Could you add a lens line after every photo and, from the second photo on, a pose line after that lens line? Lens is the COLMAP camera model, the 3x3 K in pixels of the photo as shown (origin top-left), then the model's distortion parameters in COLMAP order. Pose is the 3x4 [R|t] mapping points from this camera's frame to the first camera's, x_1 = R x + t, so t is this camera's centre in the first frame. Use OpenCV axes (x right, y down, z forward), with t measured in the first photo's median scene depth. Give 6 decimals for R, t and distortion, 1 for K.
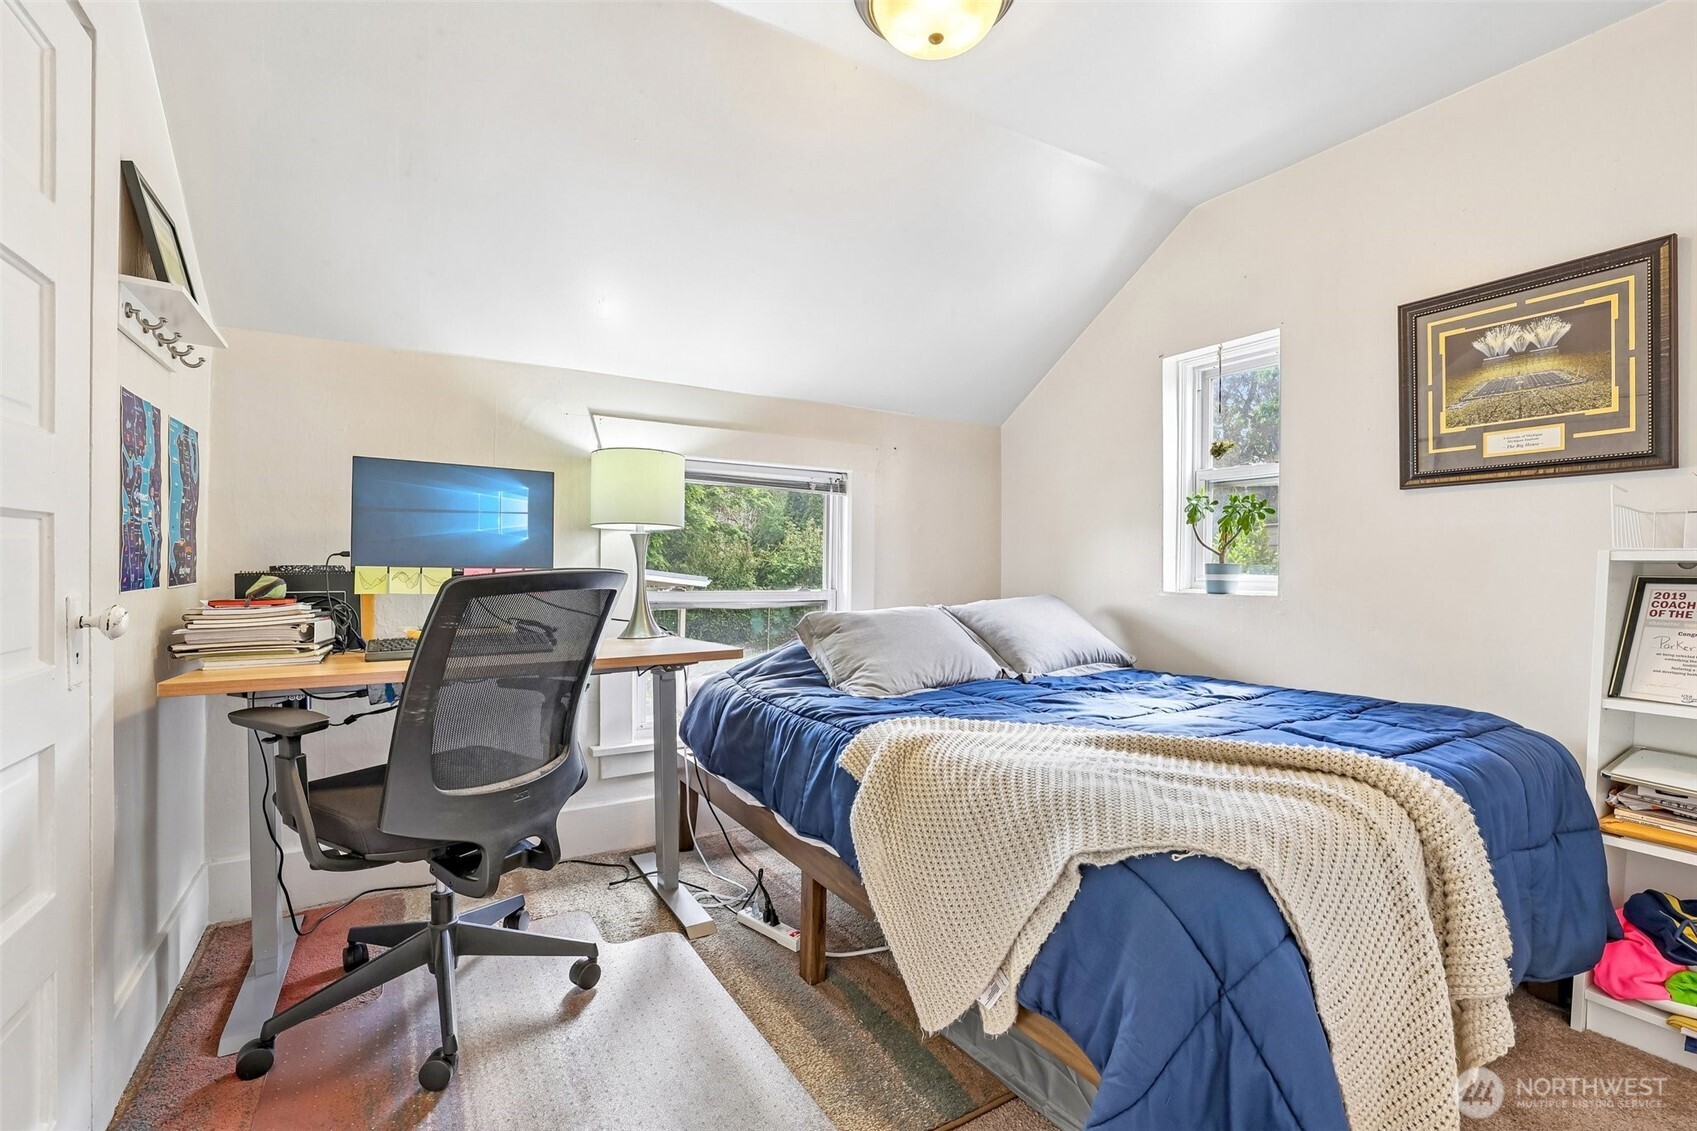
lens RADIAL K [[741.0, 0, 843.0], [0, 741.0, 561.9], [0, 0, 1]] dist [-0.032112, 0.004588]
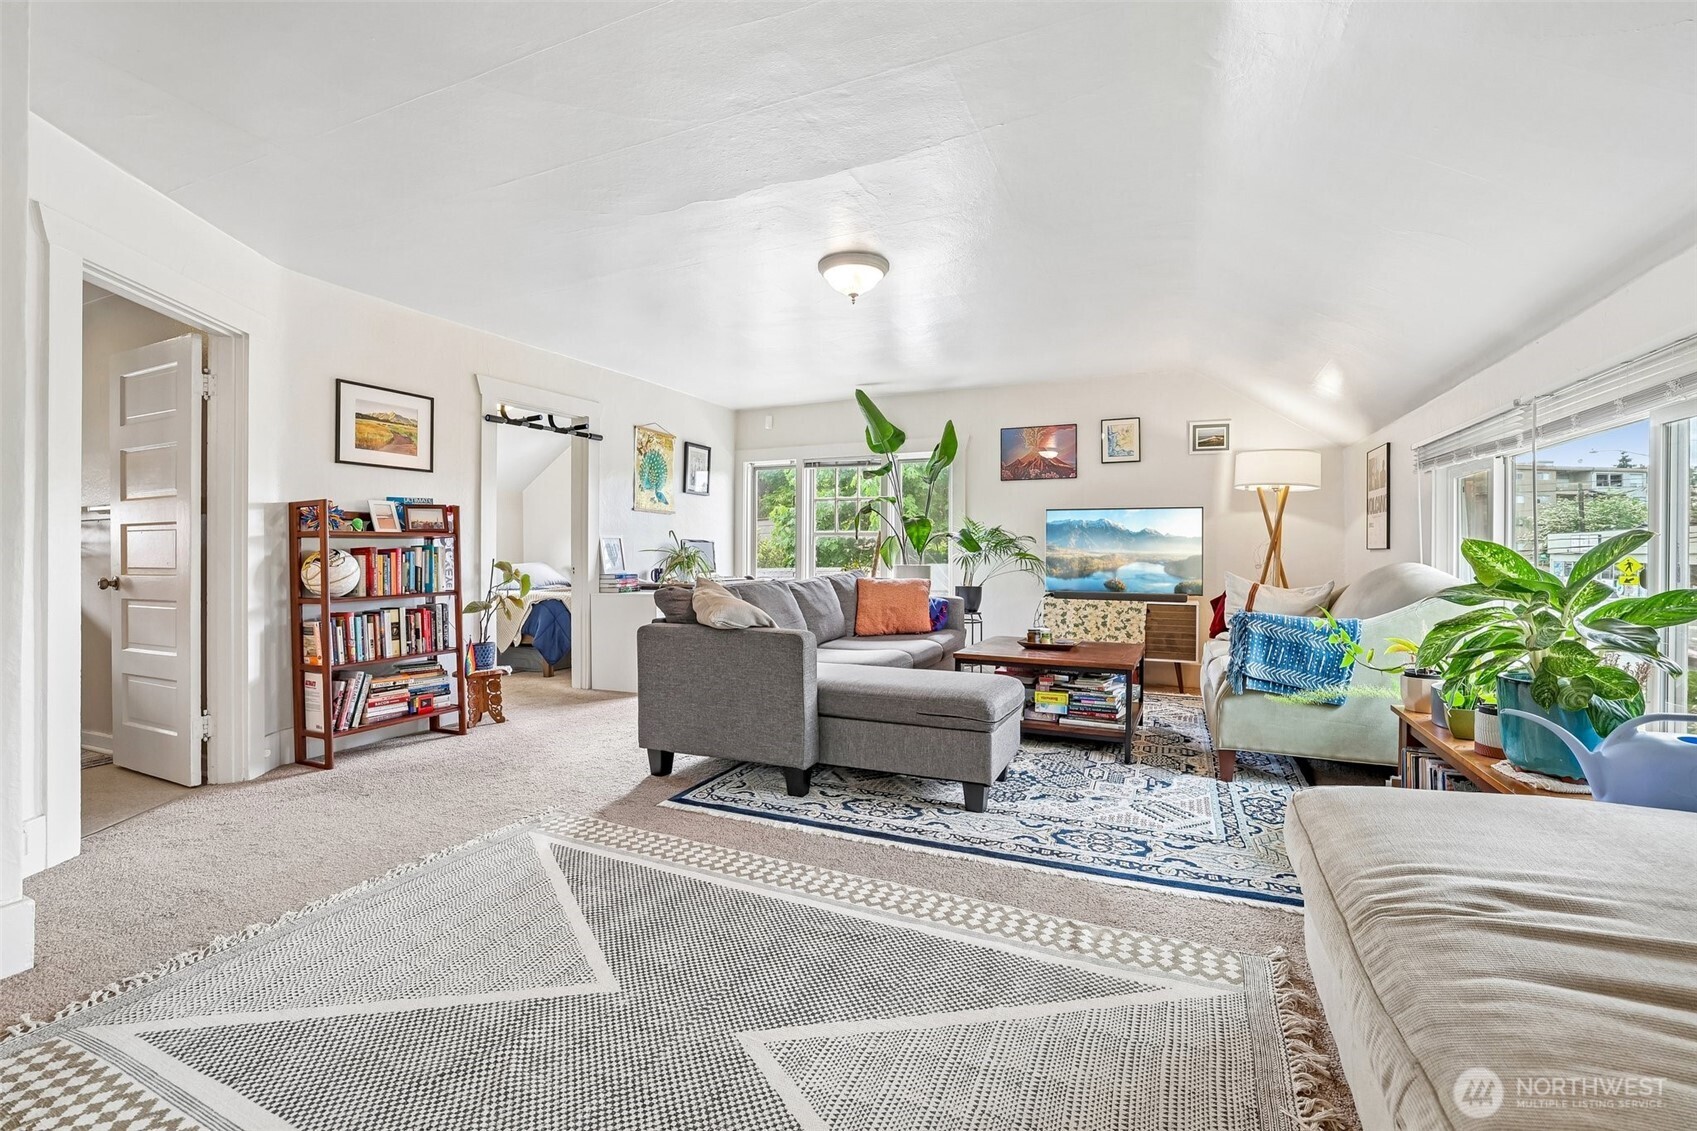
lens RADIAL K [[741.0, 0, 850.2], [0, 741.0, 548.3], [0, 0, 1]] dist [-0.032112, 0.004588]
pose [[0.825182, -0.013878, 0.564697, -0.452145], [0.013016, 0.999900, 0.005554, -0.005681], [-0.564717, 0.002768, 0.825280, -2.691483]]
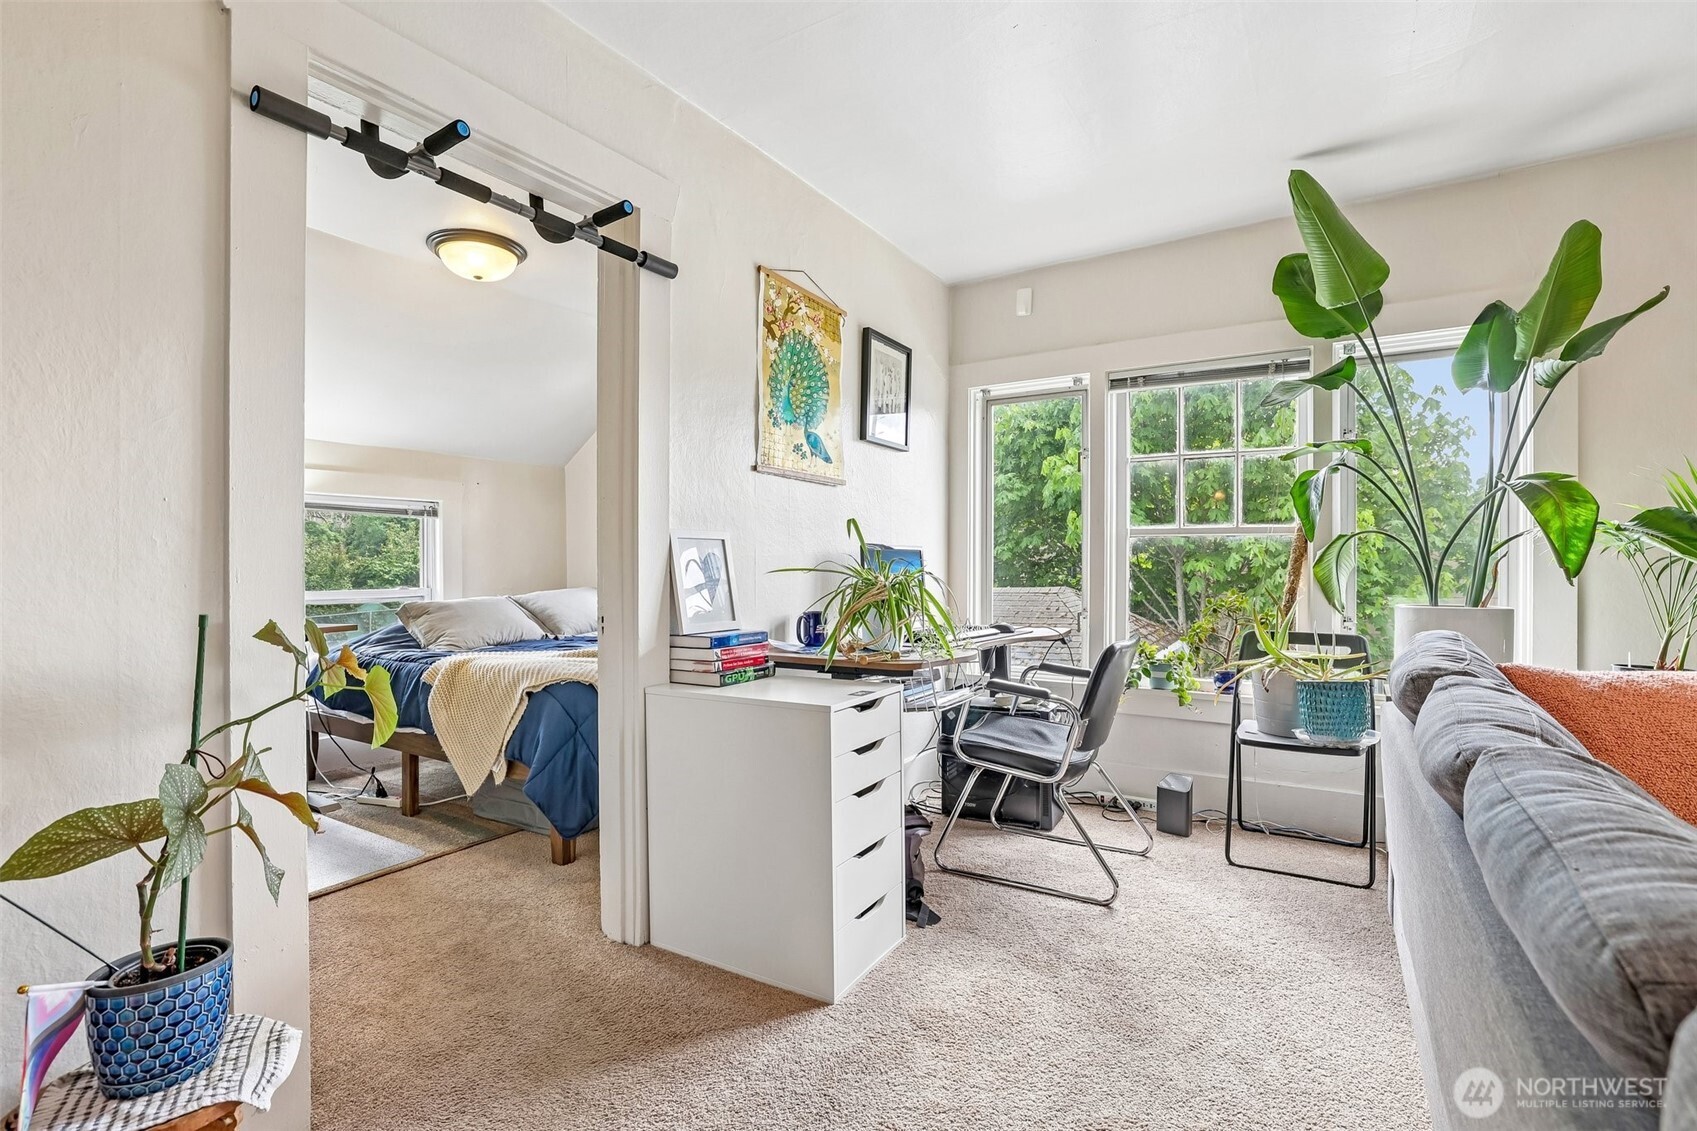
lens RADIAL K [[792.9, 0, 858.0], [0, 792.9, 559.3], [0, 0, 1]] dist [-0.028437, -0.000382]
pose [[0.896106, -0.015192, 0.443580, 0.083095], [0.015571, 0.999875, 0.002787, -0.010141], [-0.443567, 0.004410, 0.896230, -0.981409]]
